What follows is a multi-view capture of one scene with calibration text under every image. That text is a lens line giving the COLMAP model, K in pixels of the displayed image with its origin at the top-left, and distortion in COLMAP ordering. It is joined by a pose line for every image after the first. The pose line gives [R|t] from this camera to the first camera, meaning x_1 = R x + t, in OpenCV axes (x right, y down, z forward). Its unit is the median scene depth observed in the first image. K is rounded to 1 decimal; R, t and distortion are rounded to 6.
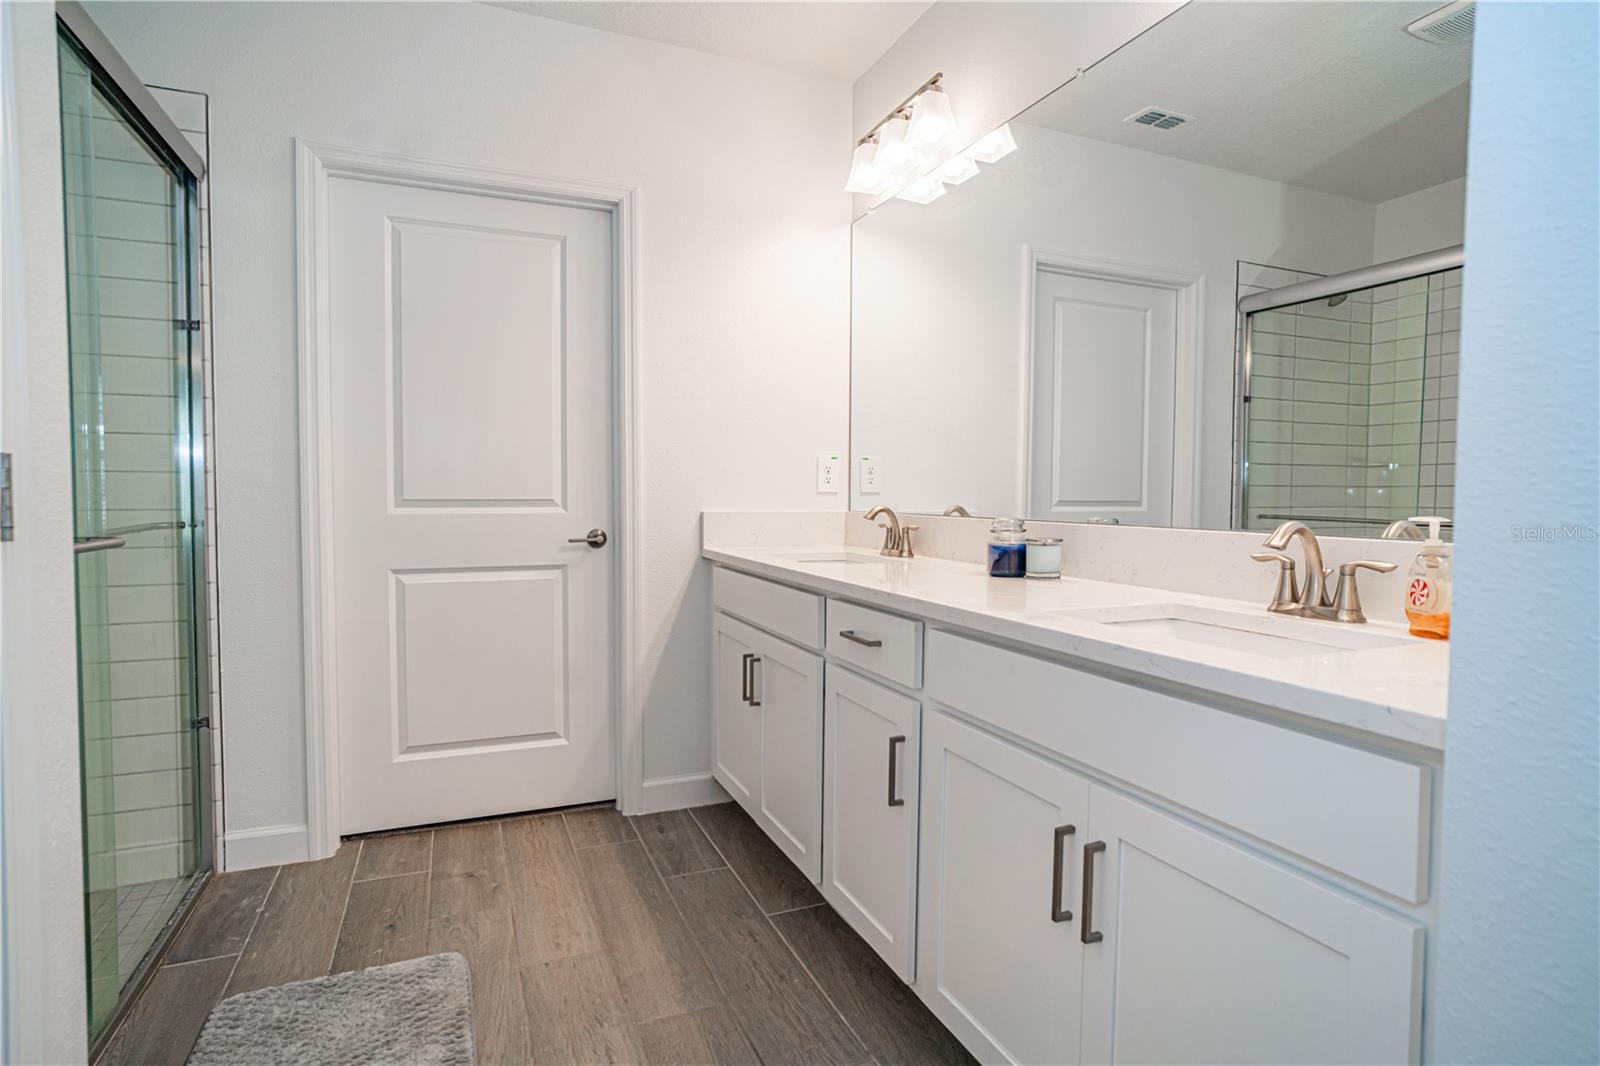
lens RADIAL K [[828.8, 0, 806.3], [0, 828.8, 531.2], [0, 0, 1]] dist [-0.043003, 0.024744]
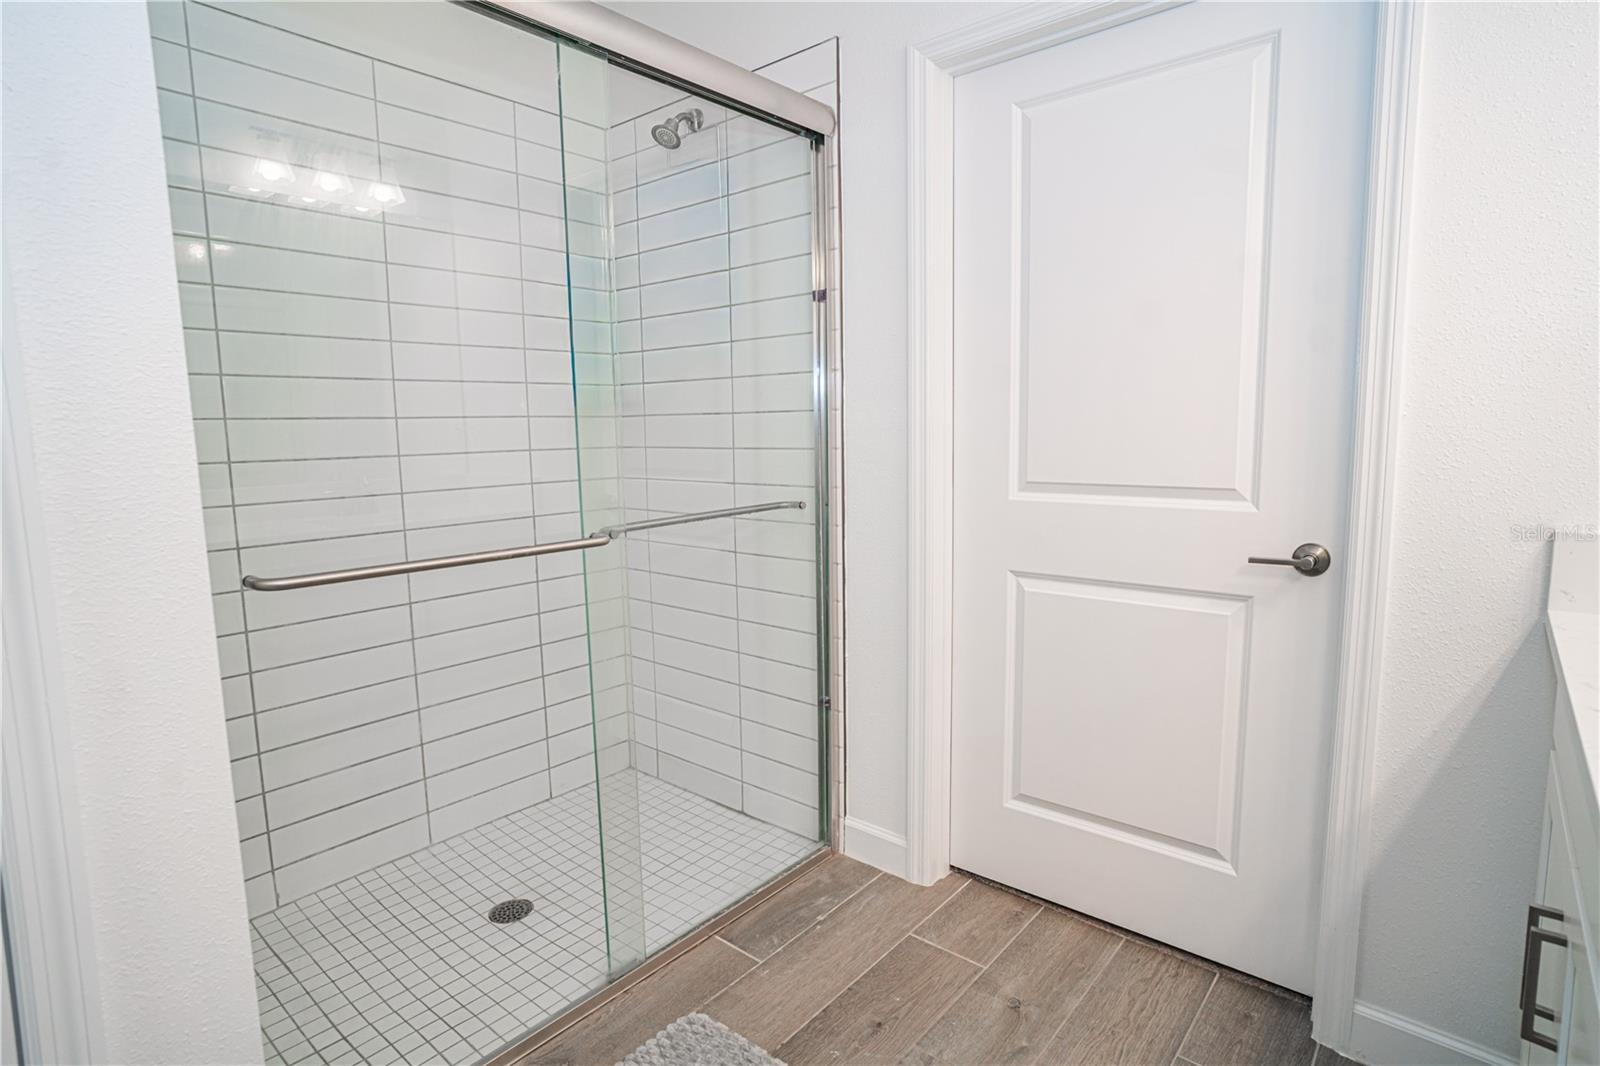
lens RADIAL K [[828.8, 0, 794.2], [0, 828.8, 526.0], [0, 0, 1]] dist [-0.043003, 0.024744]
pose [[0.441728, 0.099725, -0.891589, 0.102164], [-0.022518, 0.994722, 0.100104, -0.069617], [0.896866, -0.024142, 0.441642, 0.466456]]
